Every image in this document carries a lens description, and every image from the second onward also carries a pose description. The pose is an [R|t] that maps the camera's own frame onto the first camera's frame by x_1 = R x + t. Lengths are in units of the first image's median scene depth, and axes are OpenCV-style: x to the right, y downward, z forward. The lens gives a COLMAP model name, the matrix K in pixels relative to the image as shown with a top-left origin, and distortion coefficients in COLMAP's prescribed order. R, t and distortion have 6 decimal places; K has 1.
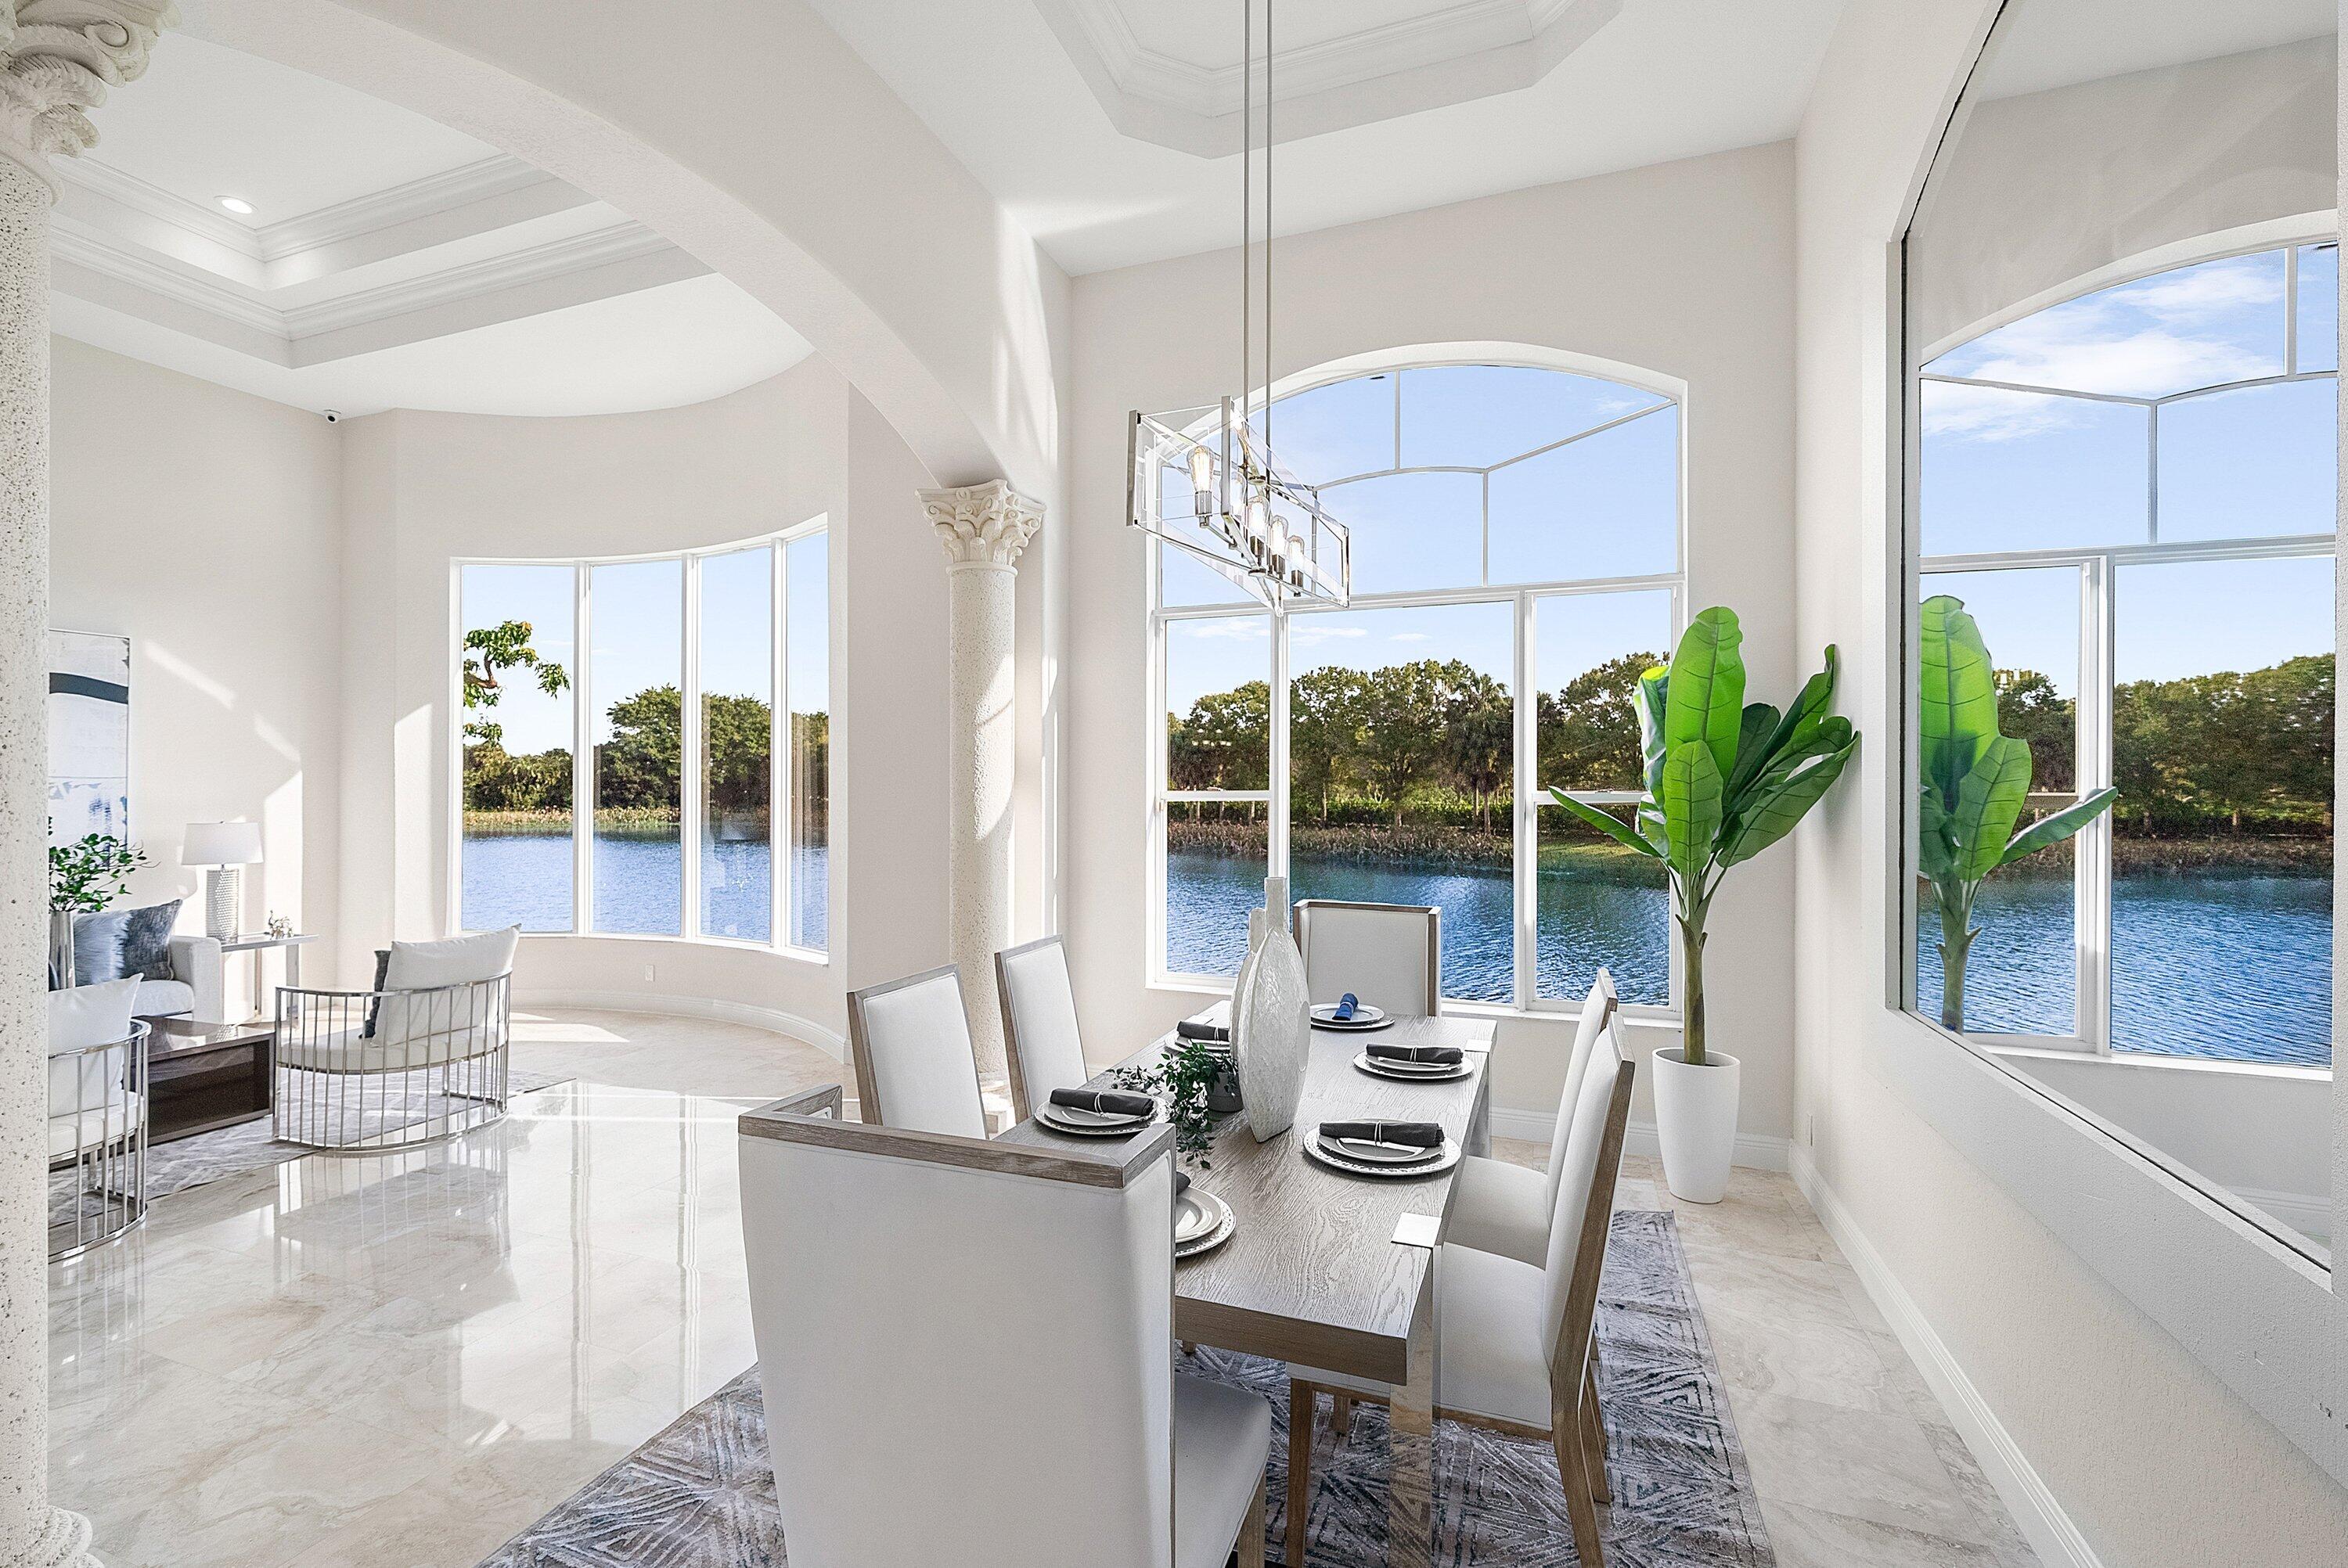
lens RADIAL K [[1034.7, 0, 1180.2], [0, 1034.7, 793.1], [0, 0, 1]] dist [-0.010155, 0.000016]
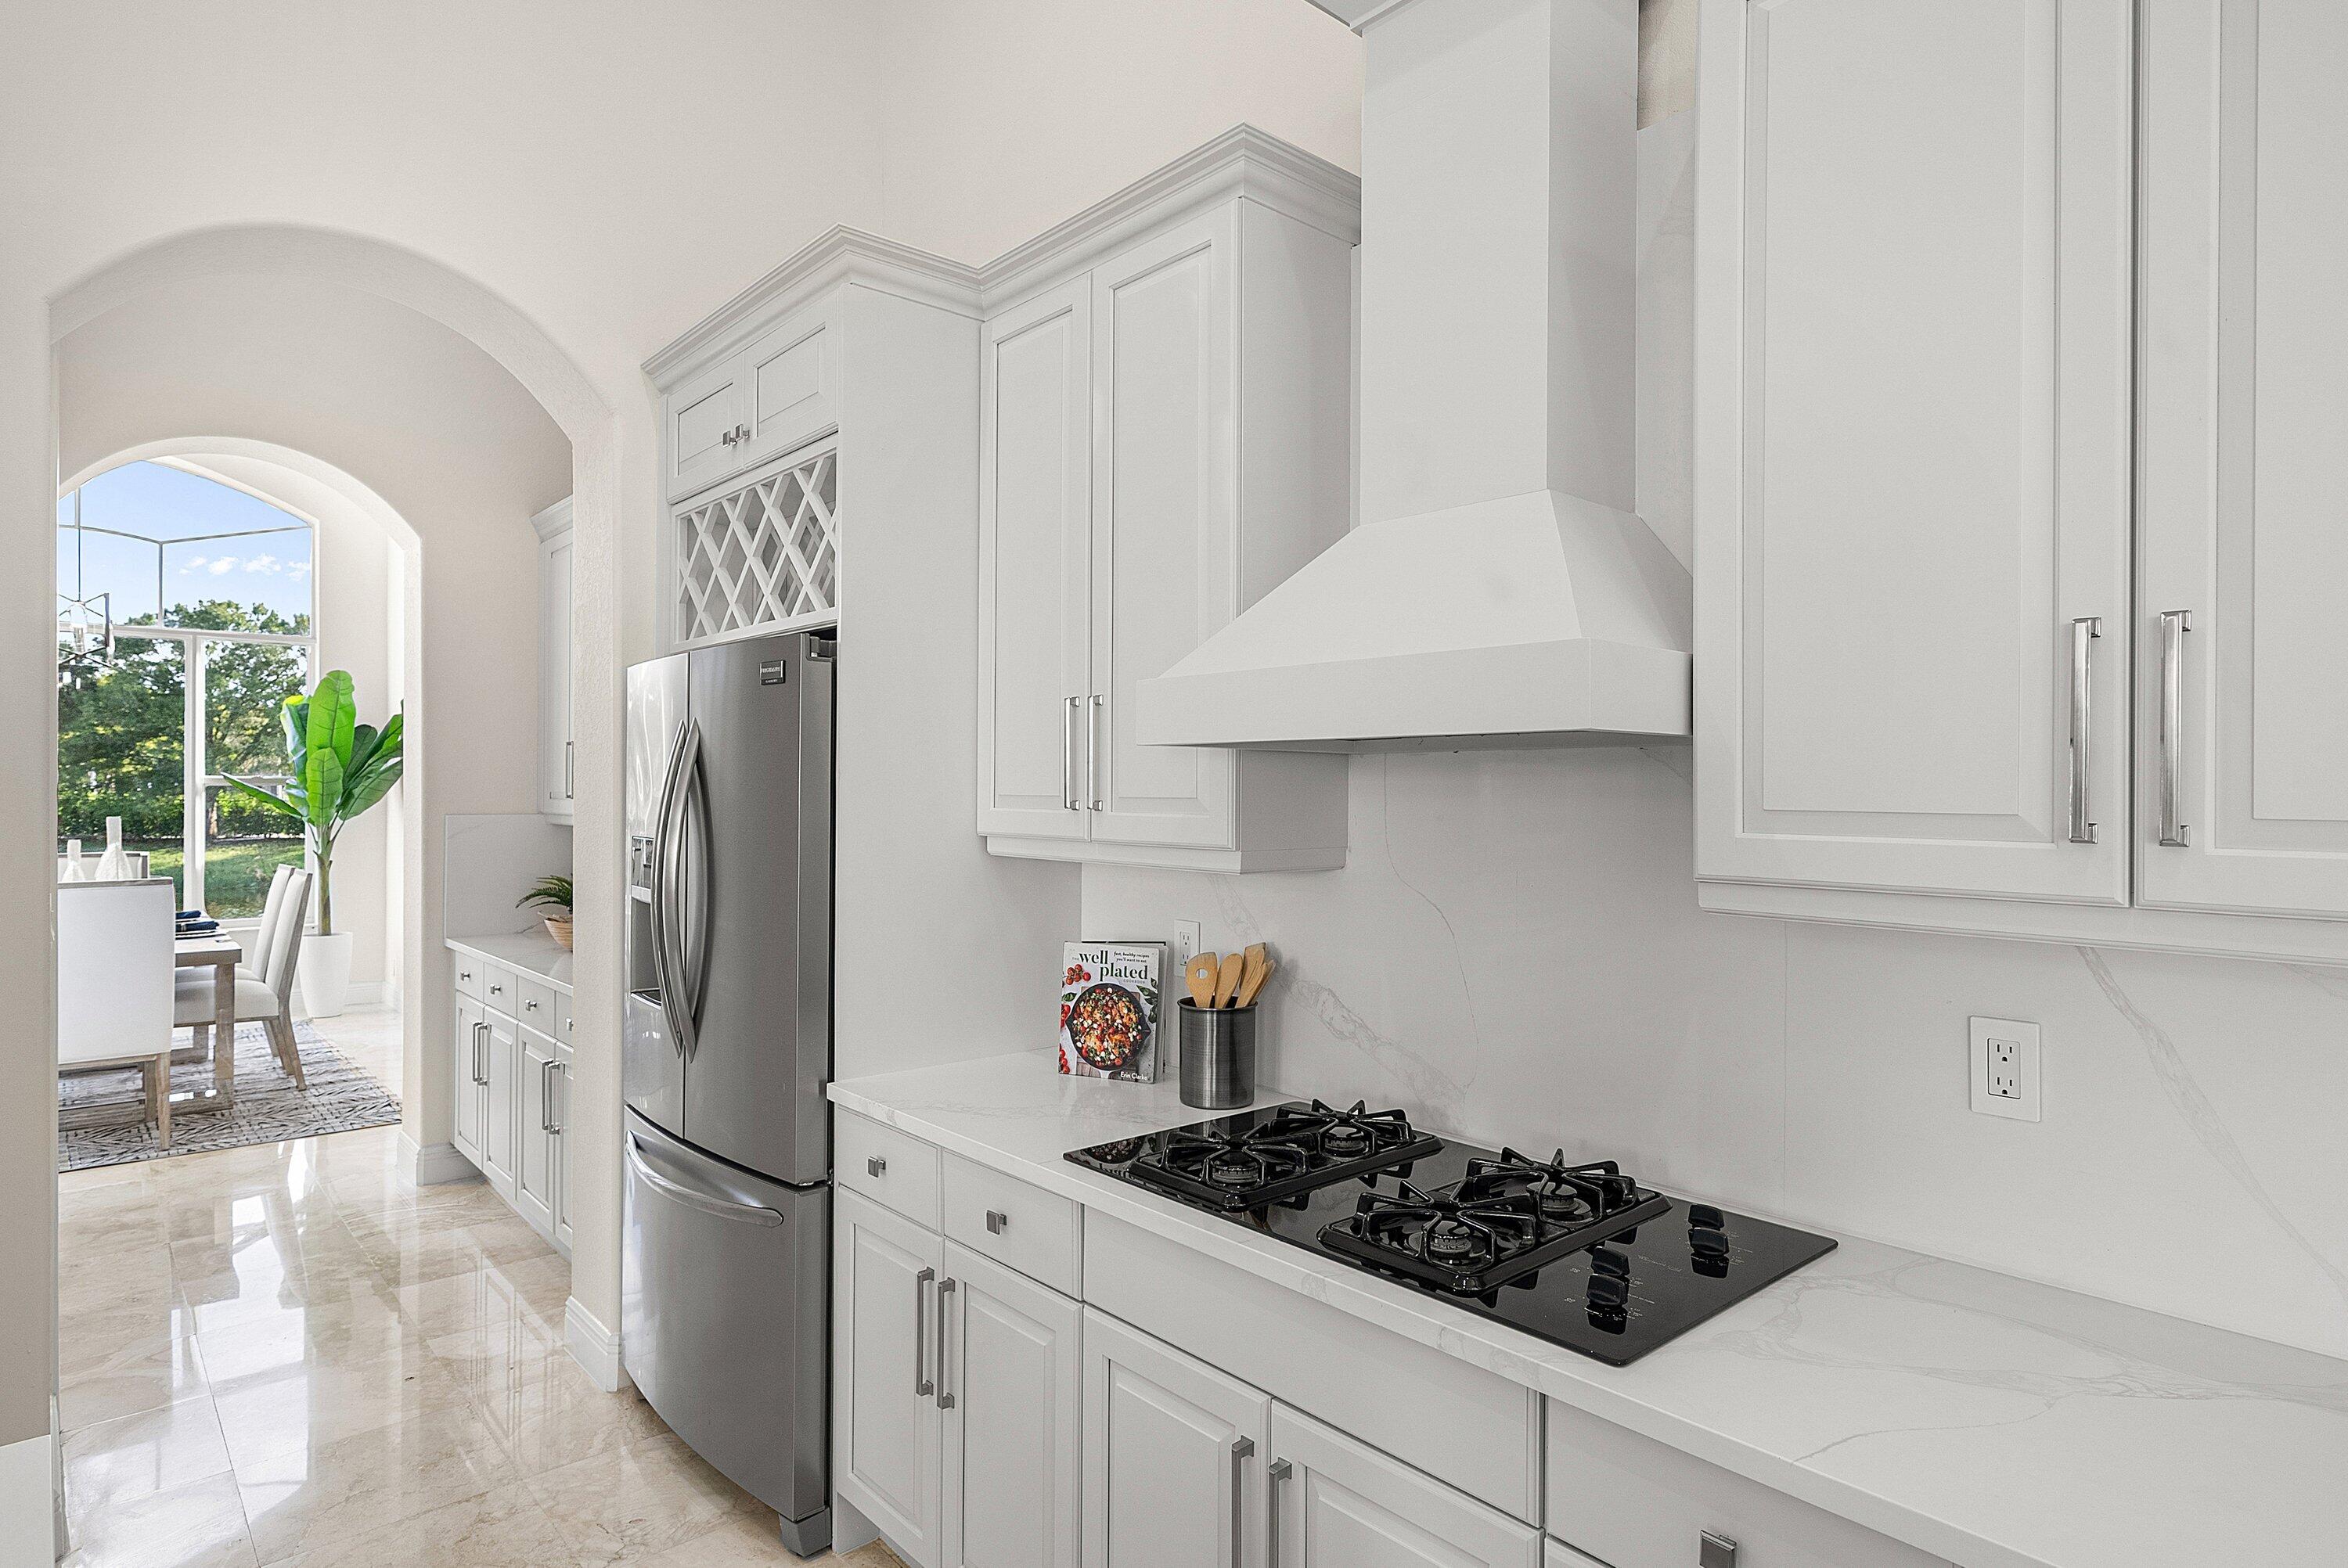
lens RADIAL K [[1297.2, 0, 1169.2], [0, 1297.2, 746.1], [0, 0, 1]] dist [-0.004652, -0.000115]
pose [[0.488683, 0.013962, 0.872349, -0.178362], [0.008329, 0.999752, -0.020666, 0.000859], [-0.872421, 0.017365, 0.488446, -0.327740]]
